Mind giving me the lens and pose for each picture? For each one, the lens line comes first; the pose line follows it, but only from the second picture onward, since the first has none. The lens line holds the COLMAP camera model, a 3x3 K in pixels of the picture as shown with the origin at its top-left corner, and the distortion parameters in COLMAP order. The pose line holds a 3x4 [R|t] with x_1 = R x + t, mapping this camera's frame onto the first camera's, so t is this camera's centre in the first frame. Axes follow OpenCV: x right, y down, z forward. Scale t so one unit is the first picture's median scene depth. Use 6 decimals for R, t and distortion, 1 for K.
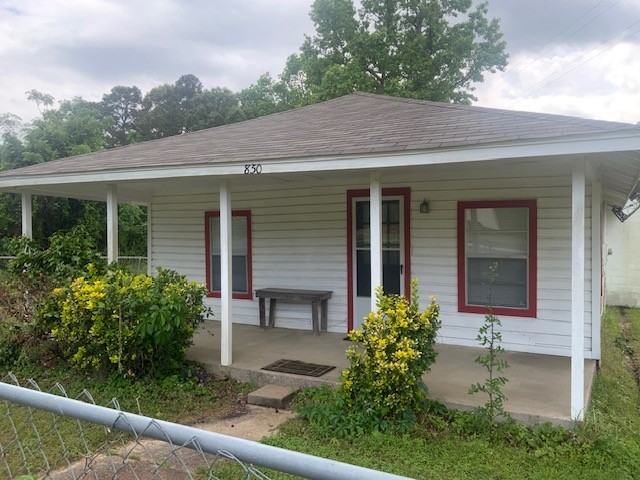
lens RADIAL K [[525.6, 0, 321.1], [0, 525.6, 238.8], [0, 0, 1]] dist [0.034356, -0.049227]
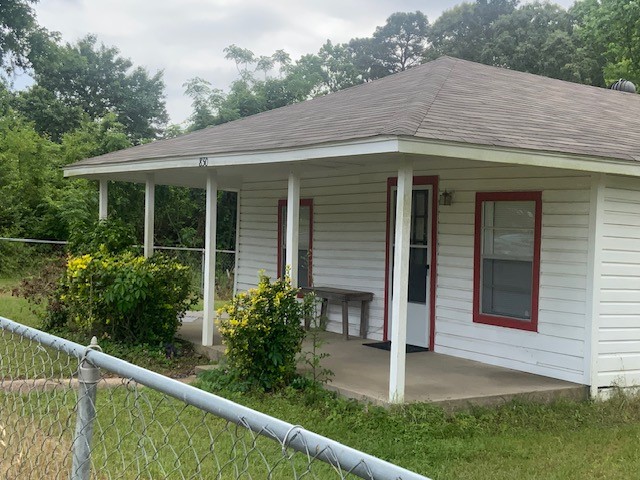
lens RADIAL K [[874.2, 0, 326.1], [0, 874.2, 240.9], [0, 0, 1]] dist [0.062473, 0.000000]
pose [[0.885746, 0.036392, -0.462742, 0.668248], [-0.038522, 0.999246, 0.004850, 0.009758], [0.462570, 0.013530, 0.886480, -0.354626]]
